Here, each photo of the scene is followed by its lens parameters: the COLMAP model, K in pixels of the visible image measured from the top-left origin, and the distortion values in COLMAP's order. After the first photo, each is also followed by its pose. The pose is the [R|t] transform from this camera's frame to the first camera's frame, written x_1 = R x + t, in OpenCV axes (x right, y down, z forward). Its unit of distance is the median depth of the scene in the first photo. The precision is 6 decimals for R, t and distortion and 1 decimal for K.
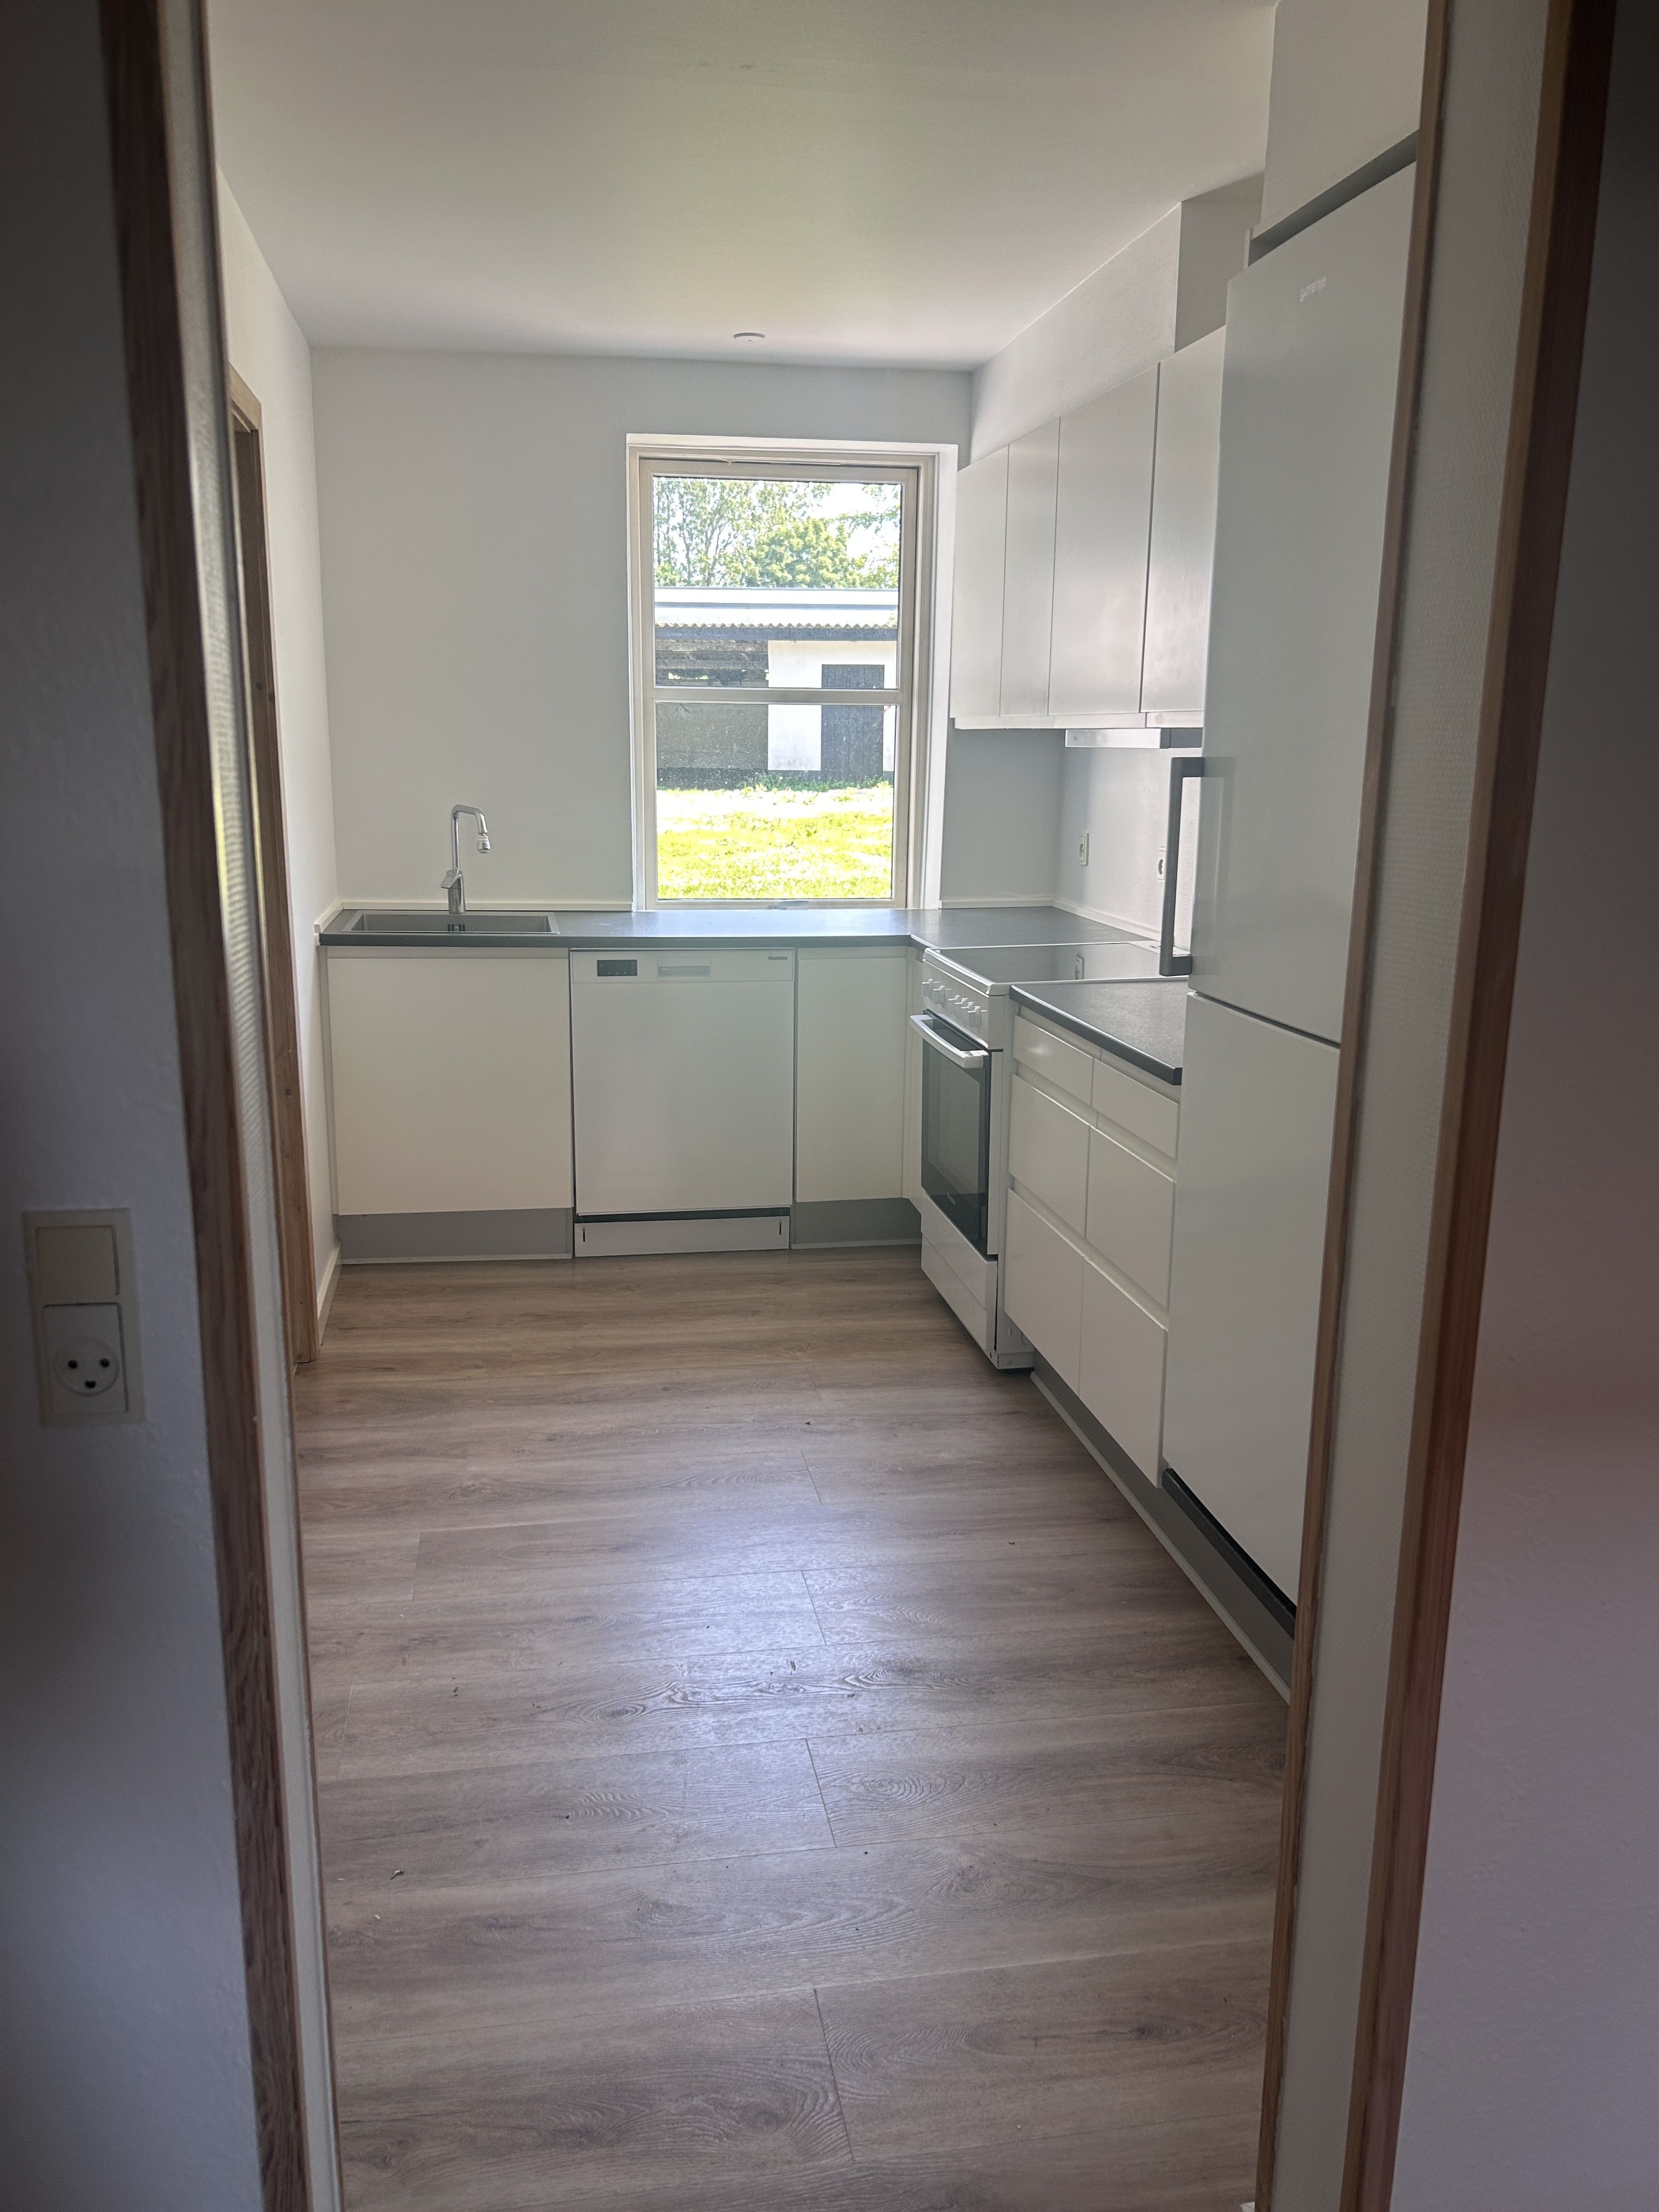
lens RADIAL K [[1676.7, 0, 830.1], [0, 1676.7, 1111.4], [0, 0, 1]] dist [0.000550, 0.002561]
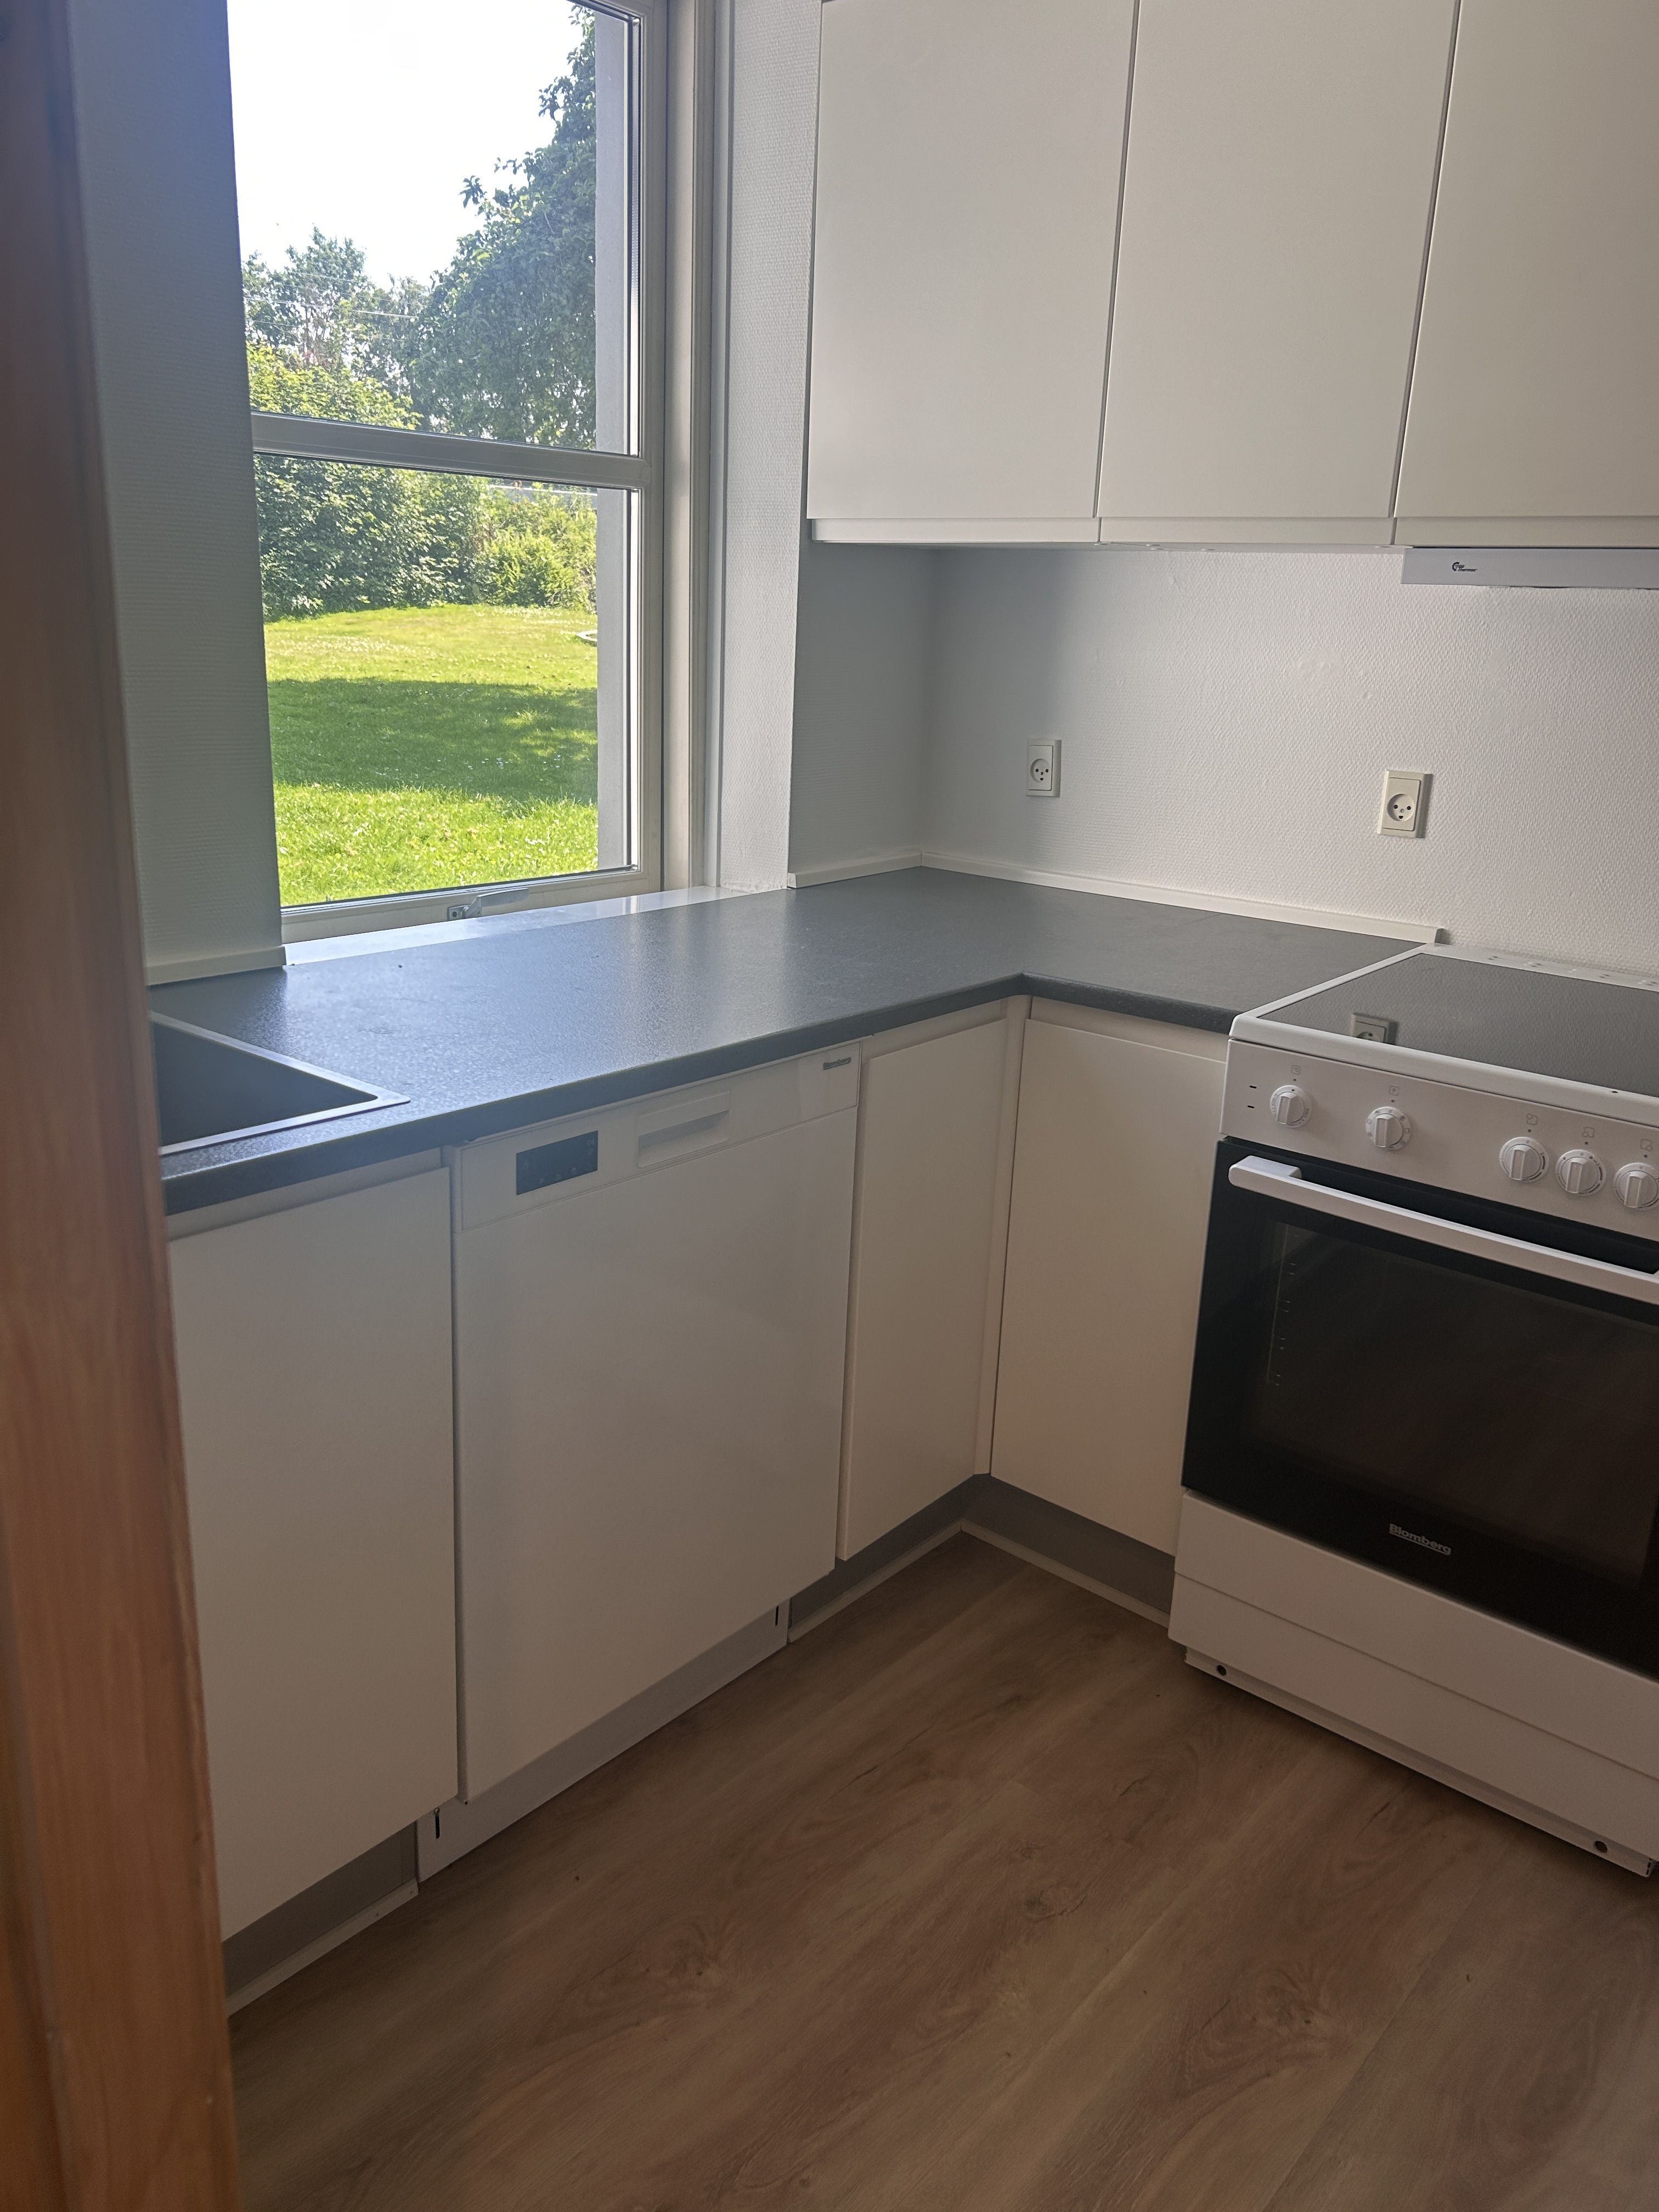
lens RADIAL K [[1676.7, 0, 825.1], [0, 1676.7, 1094.7], [0, 0, 1]] dist [0.000550, 0.002561]
pose [[0.774157, -0.160798, 0.612230, -0.300858], [0.116085, 0.986858, 0.112404, -0.132853], [-0.622259, -0.015948, 0.782649, 0.667378]]
